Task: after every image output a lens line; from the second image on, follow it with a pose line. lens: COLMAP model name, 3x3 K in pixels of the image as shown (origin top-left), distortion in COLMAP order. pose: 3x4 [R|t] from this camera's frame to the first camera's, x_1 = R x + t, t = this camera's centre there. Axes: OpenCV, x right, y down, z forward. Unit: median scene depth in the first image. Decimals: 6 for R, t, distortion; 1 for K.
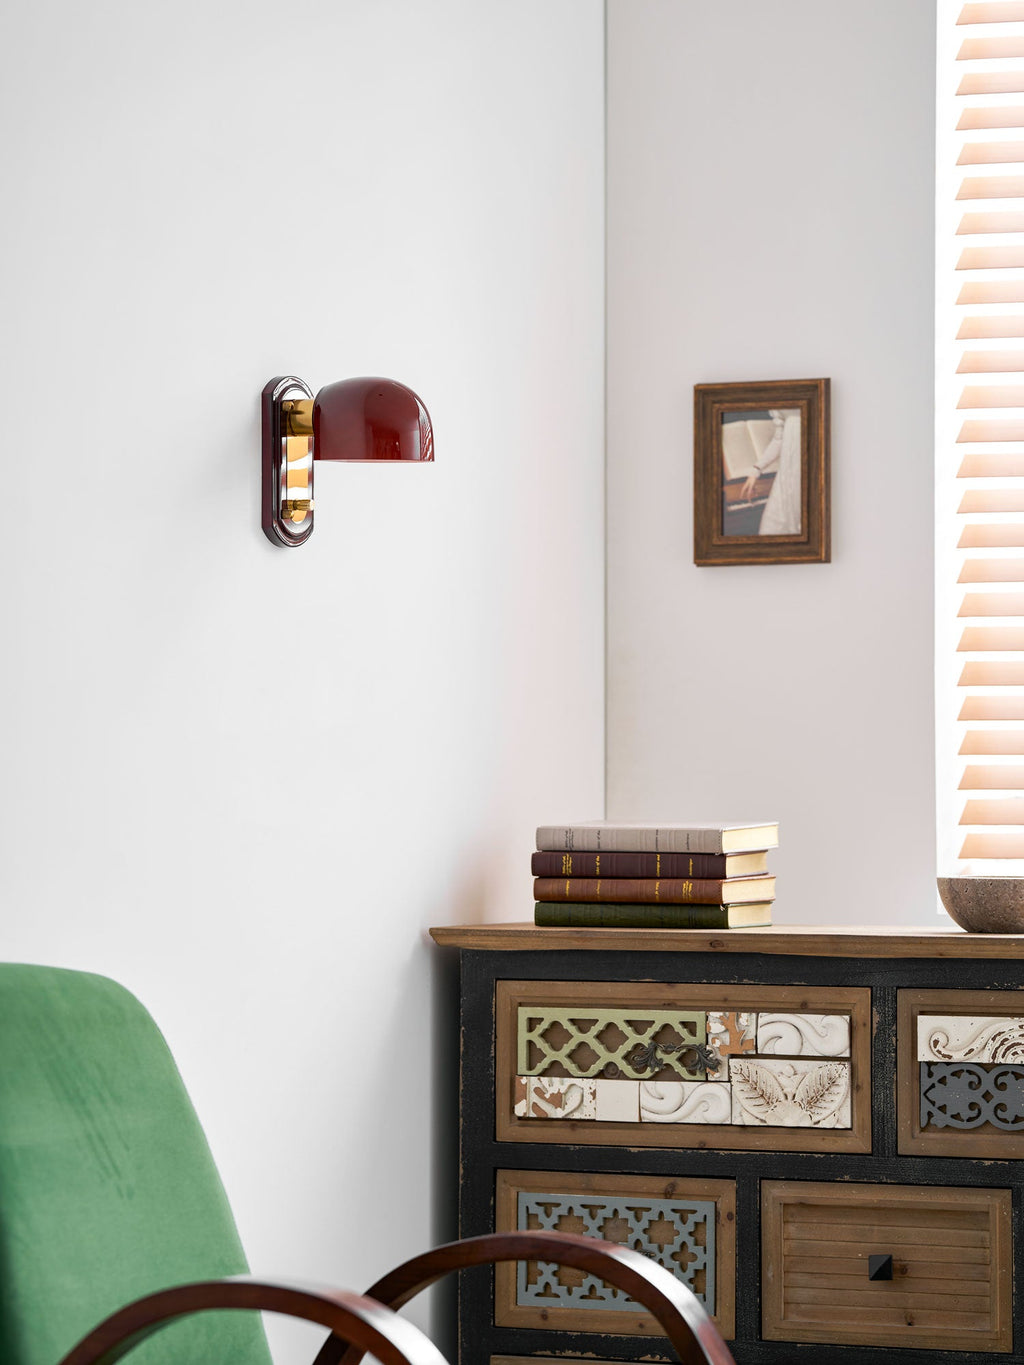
lens RADIAL K [[5995.6, 0, 456.7], [0, 5995.6, 558.0], [0, 0, 1]] dist [0.468189, -5.939158]
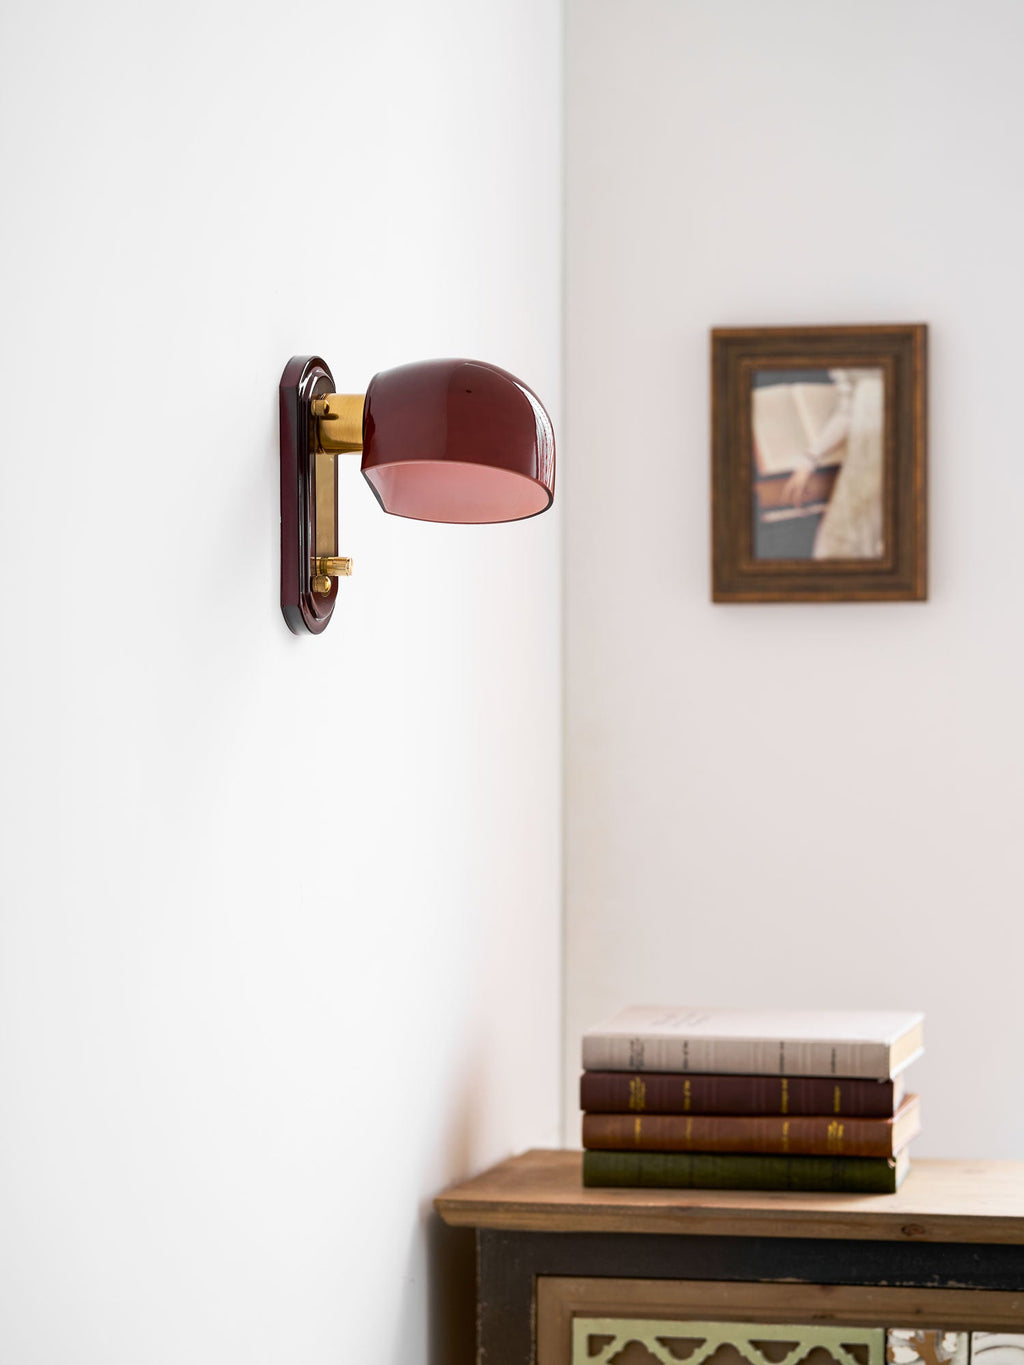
lens RADIAL K [[5951.8, 0, 514.8], [0, 5951.8, 848.7], [0, 0, 1]] dist [0.376527, -0.744713]
pose [[0.975517, -0.015887, 0.219350, -0.136547], [-0.005118, 0.995477, 0.094865, -0.036706], [-0.219865, -0.093665, 0.971023, 0.383587]]
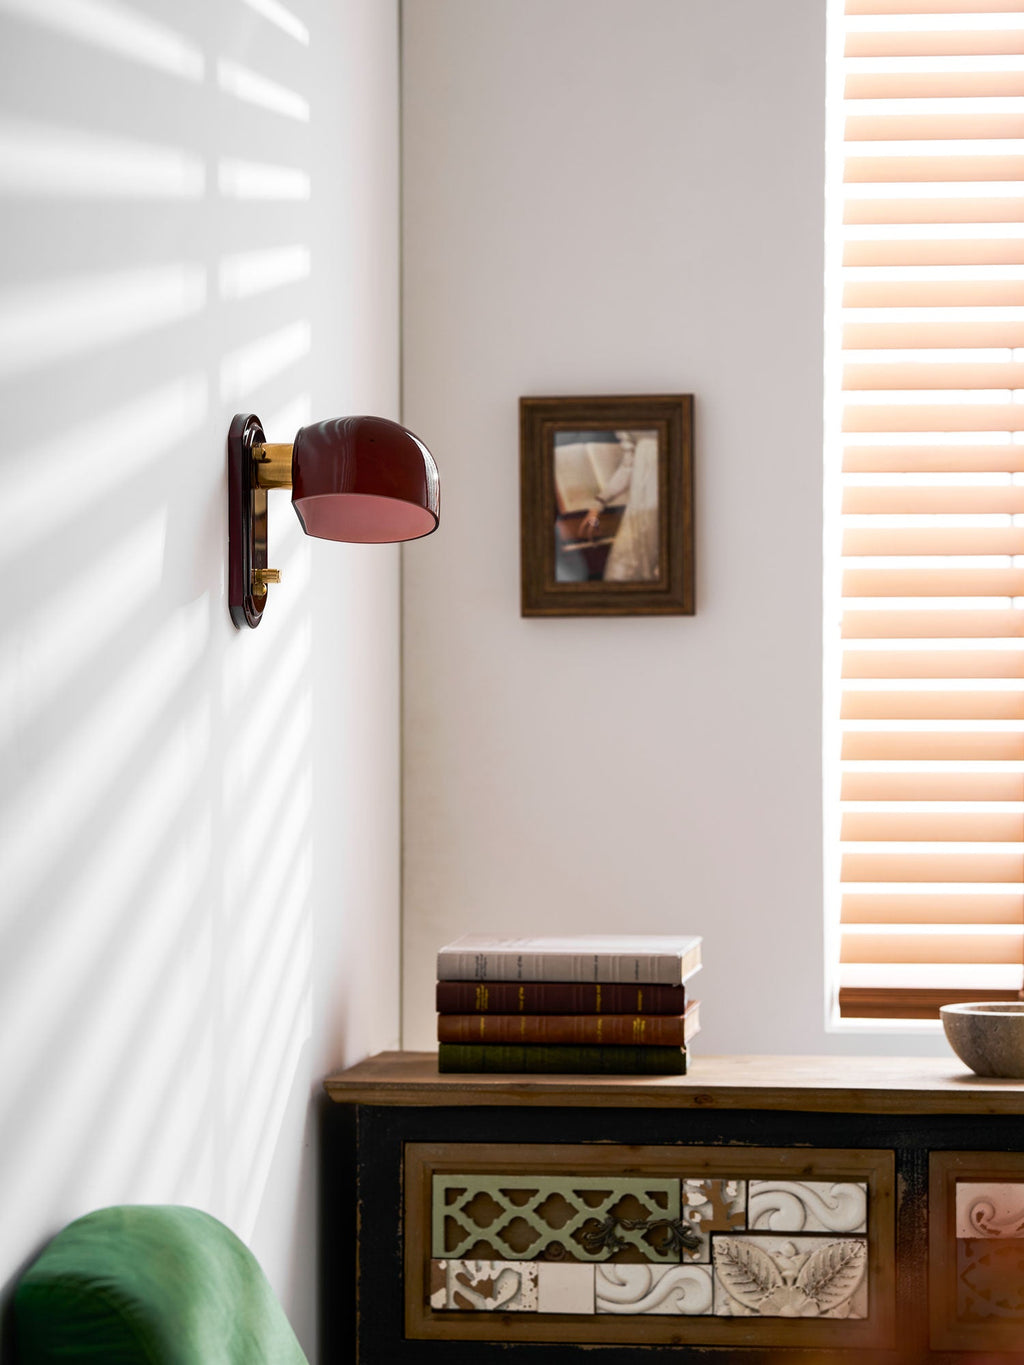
lens RADIAL K [[5899.8, 0, 514.0], [0, 5899.8, 736.7], [0, 0, 1]] dist [0.525001, -2.668112]
pose [[0.957682, -0.010941, 0.287619, -0.211264], [-0.006769, 0.998145, 0.060507, -0.033907], [-0.287747, -0.059894, 0.955832, 0.230667]]
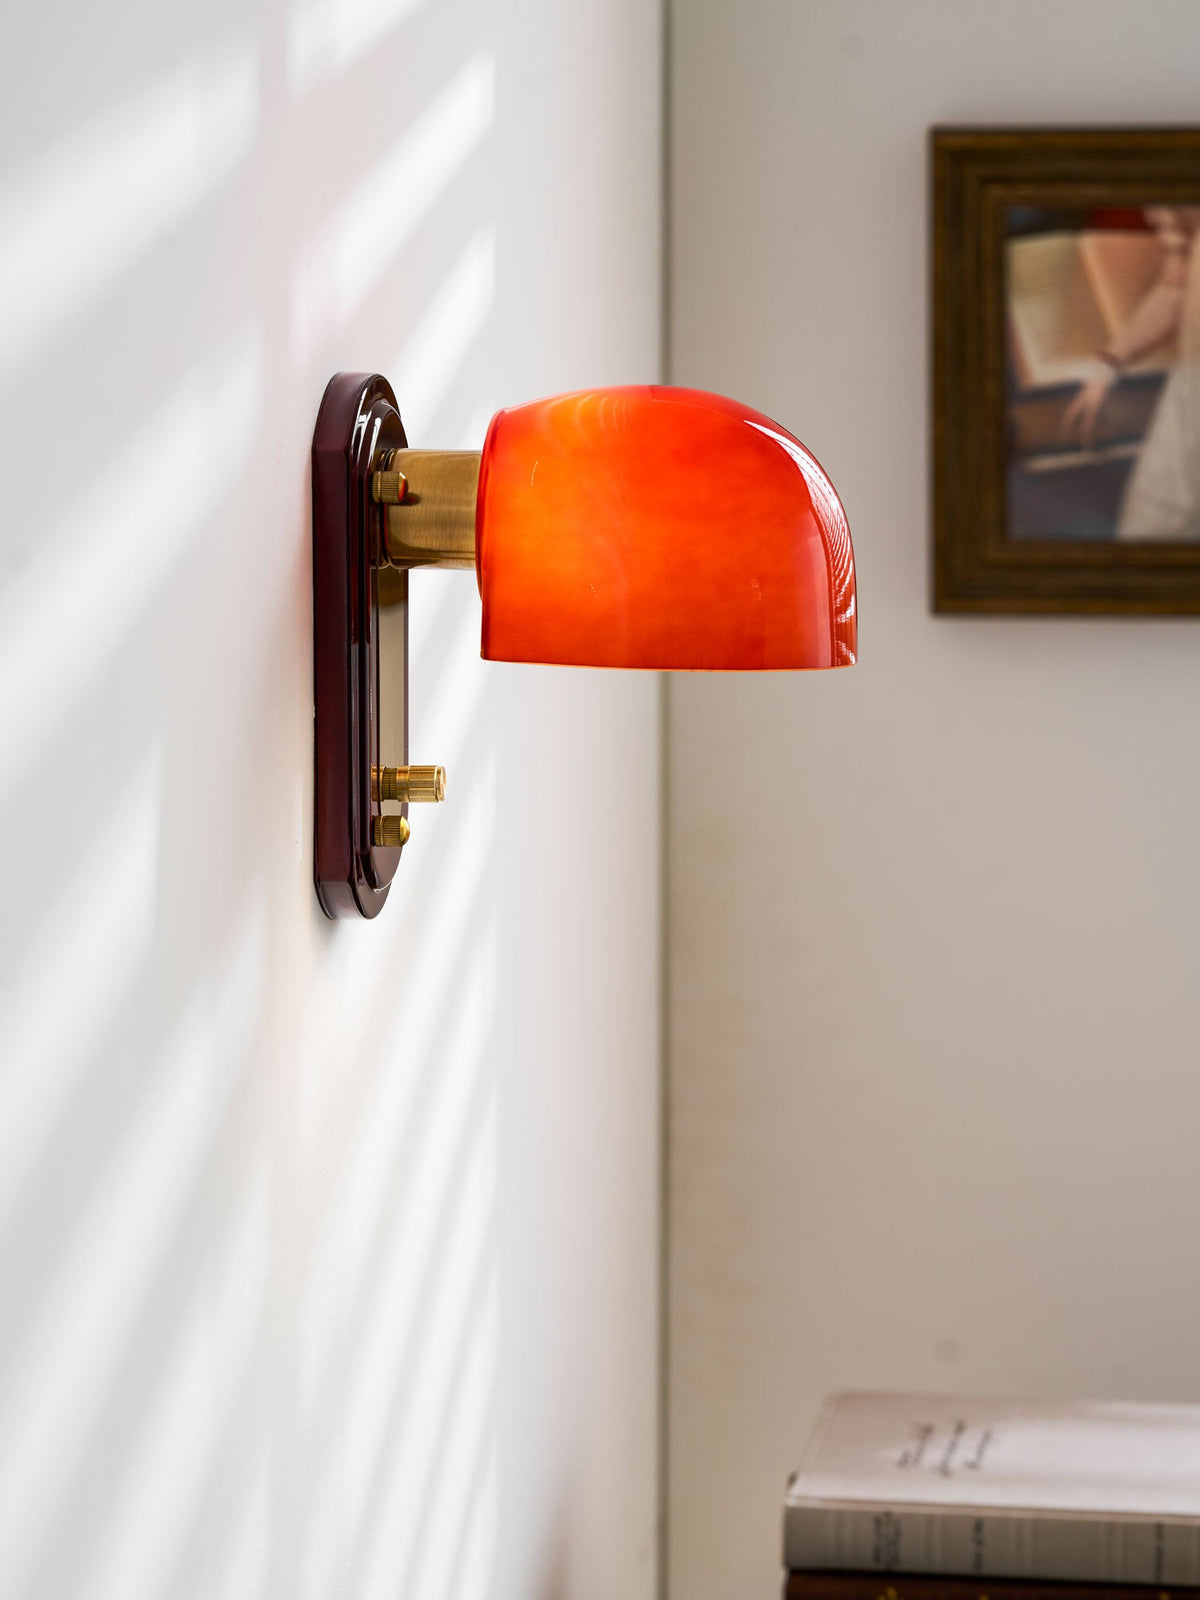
lens RADIAL K [[7027.8, 0, 535.2], [0, 7027.8, 654.1], [0, 0, 1]] dist [0.468189, -5.939158]
pose [[0.958873, -0.037418, 0.281360, -0.117090], [-0.007022, 0.987842, 0.155303, -0.069635], [-0.283750, -0.150891, 0.946952, 0.627541]]
